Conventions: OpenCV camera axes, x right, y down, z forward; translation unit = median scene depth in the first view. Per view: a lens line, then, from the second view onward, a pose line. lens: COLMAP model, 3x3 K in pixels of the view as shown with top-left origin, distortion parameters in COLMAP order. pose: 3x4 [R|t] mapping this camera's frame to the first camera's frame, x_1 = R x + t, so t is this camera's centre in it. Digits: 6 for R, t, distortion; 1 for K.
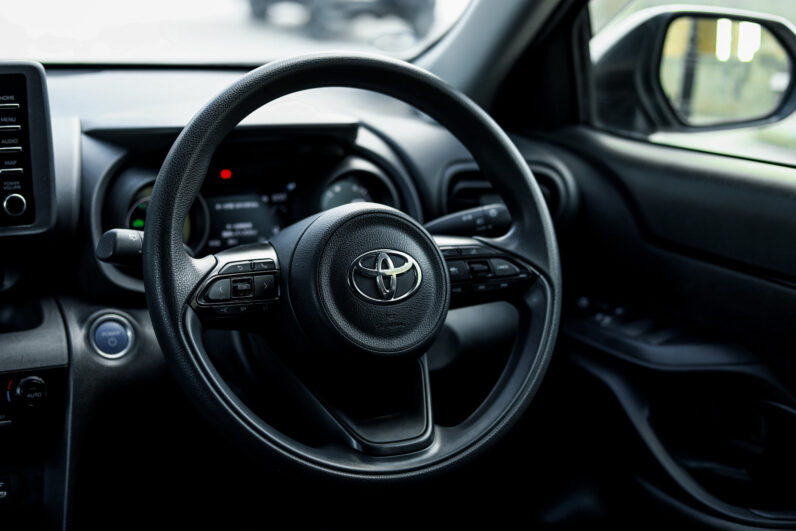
lens RADIAL K [[1207.5, 0, 398.0], [0, 1207.5, 265.5], [0, 0, 1]] dist [-0.113612, -0.017466]
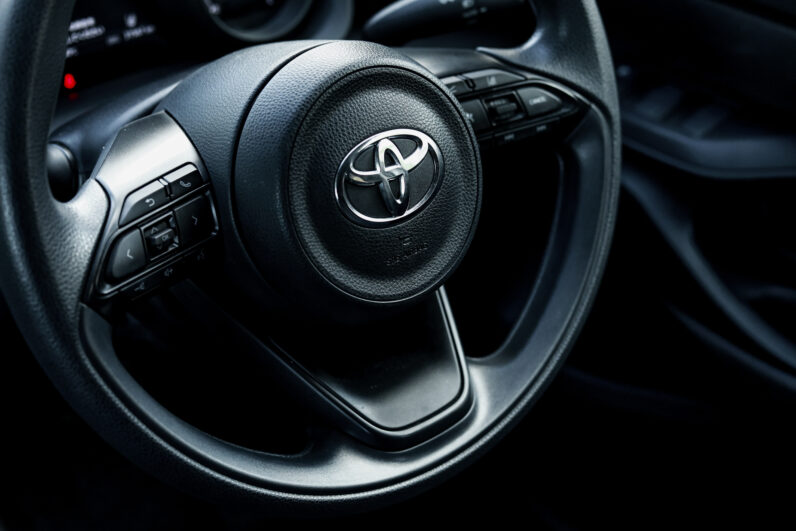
lens RADIAL K [[1207.5, 0, 398.0], [0, 1207.5, 265.5], [0, 0, 1]] dist [-0.113612, -0.017466]
pose [[0.973278, -0.146787, 0.176587, -0.111660], [0.071438, 0.924403, 0.374666, -0.162964], [-0.218234, -0.352040, 0.910188, 0.403007]]
